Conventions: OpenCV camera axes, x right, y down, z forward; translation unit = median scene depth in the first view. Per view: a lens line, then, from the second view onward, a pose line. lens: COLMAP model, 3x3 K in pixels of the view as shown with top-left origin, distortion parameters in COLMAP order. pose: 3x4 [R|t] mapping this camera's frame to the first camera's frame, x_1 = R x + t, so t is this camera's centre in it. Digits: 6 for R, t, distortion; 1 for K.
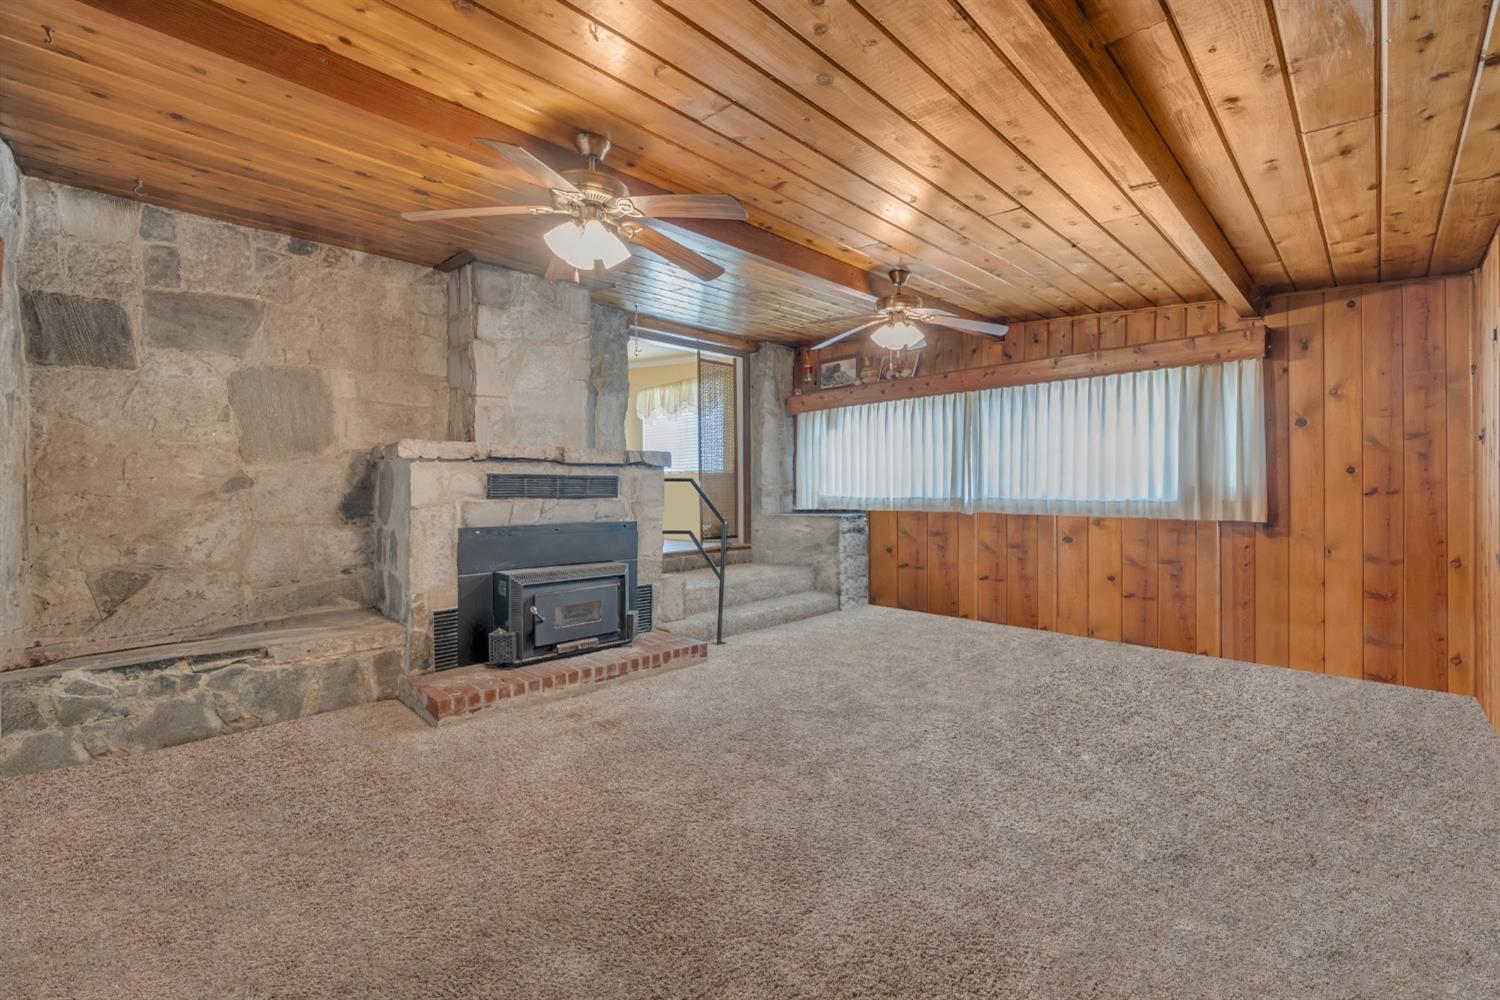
lens RADIAL K [[614.9, 0, 754.0], [0, 614.9, 492.8], [0, 0, 1]] dist [0.001903, -0.000404]
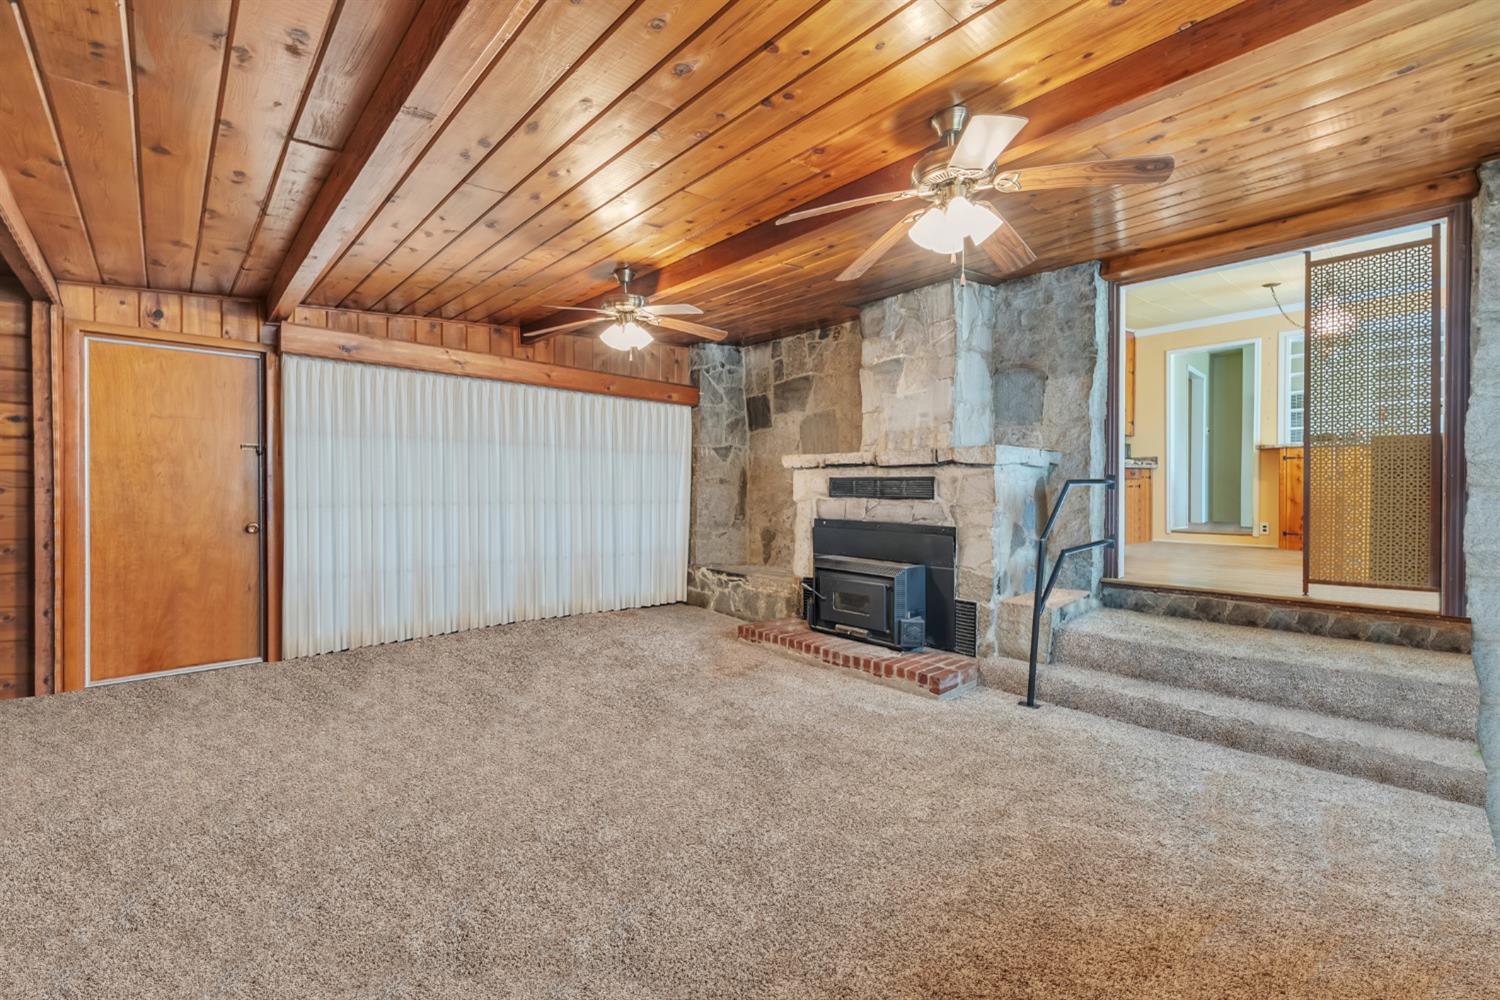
lens RADIAL K [[614.9, 0, 749.6], [0, 614.9, 492.4], [0, 0, 1]] dist [0.001903, -0.000404]
pose [[-0.015106, 0.011079, -0.999825, 0.819765], [-0.009656, 0.999890, 0.011226, -0.012256], [0.999839, 0.009824, -0.014998, 0.829060]]
